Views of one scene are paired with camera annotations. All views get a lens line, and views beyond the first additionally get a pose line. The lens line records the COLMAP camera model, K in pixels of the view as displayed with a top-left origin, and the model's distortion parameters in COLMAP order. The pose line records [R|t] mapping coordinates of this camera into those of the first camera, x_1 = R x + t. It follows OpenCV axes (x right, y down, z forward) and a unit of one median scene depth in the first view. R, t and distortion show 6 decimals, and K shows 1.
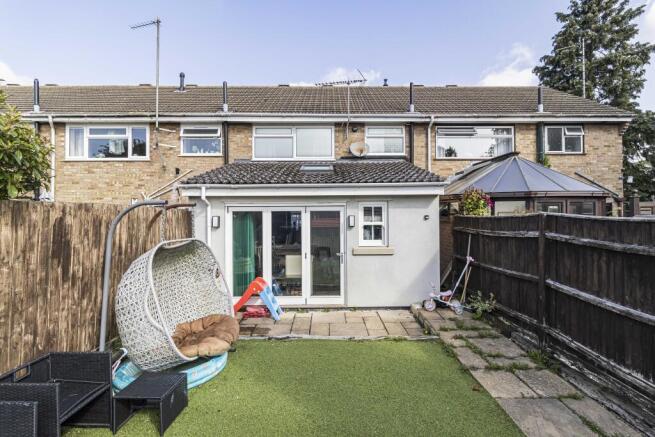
lens RADIAL K [[329.9, 0, 328.0], [0, 329.9, 206.3], [0, 0, 1]] dist [-0.000997, -0.000562]
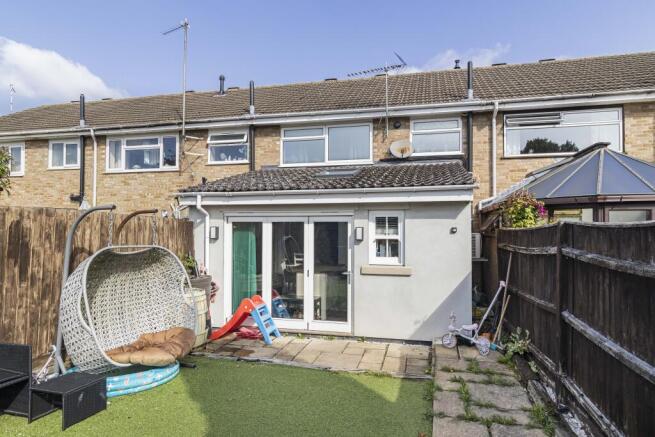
lens RADIAL K [[397.3, 0, 327.5], [0, 397.3, 218.5], [0, 0, 1]] dist [0.002396, 0.001561]
pose [[0.966702, 0.001292, -0.255903, 0.248802], [-0.004773, 0.999904, -0.012980, 0.019299], [0.255862, 0.013769, 0.966615, 0.000513]]
